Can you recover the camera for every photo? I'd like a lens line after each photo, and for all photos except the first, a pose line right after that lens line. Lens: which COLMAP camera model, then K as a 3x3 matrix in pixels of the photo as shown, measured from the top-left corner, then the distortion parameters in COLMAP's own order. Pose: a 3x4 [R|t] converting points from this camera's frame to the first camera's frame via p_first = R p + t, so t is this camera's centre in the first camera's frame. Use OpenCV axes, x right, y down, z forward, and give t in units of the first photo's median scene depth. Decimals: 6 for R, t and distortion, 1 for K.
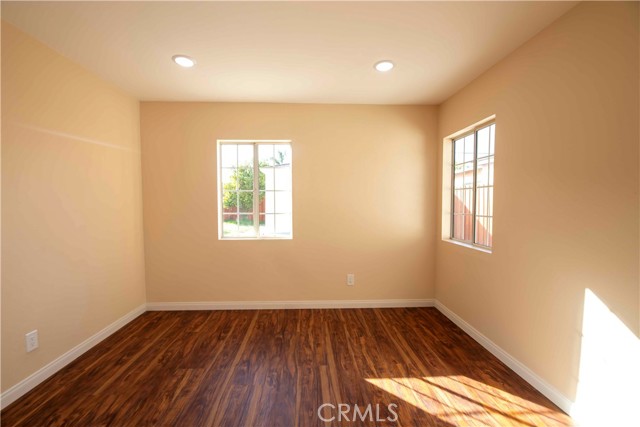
lens RADIAL K [[279.6, 0, 319.0], [0, 279.6, 214.2], [0, 0, 1]] dist [-0.003322, -0.009600]
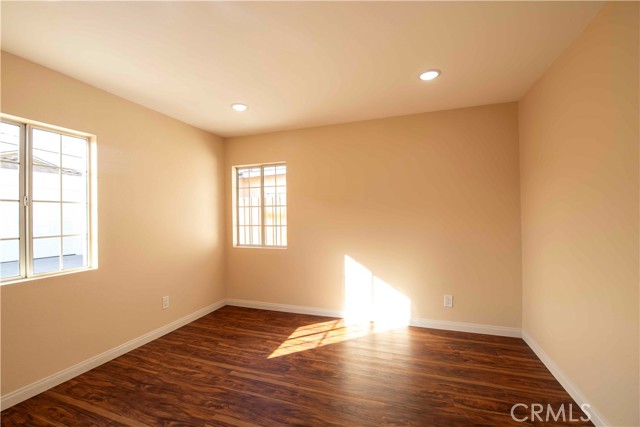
lens RADIAL K [[279.6, 0, 319.0], [0, 279.6, 214.2], [0, 0, 1]] dist [-0.003322, -0.009600]
pose [[0.351686, 0.002618, 0.936114, -0.735285], [0.053263, 0.998320, -0.022803, -0.009793], [-0.934601, 0.057880, 0.350956, 0.245293]]
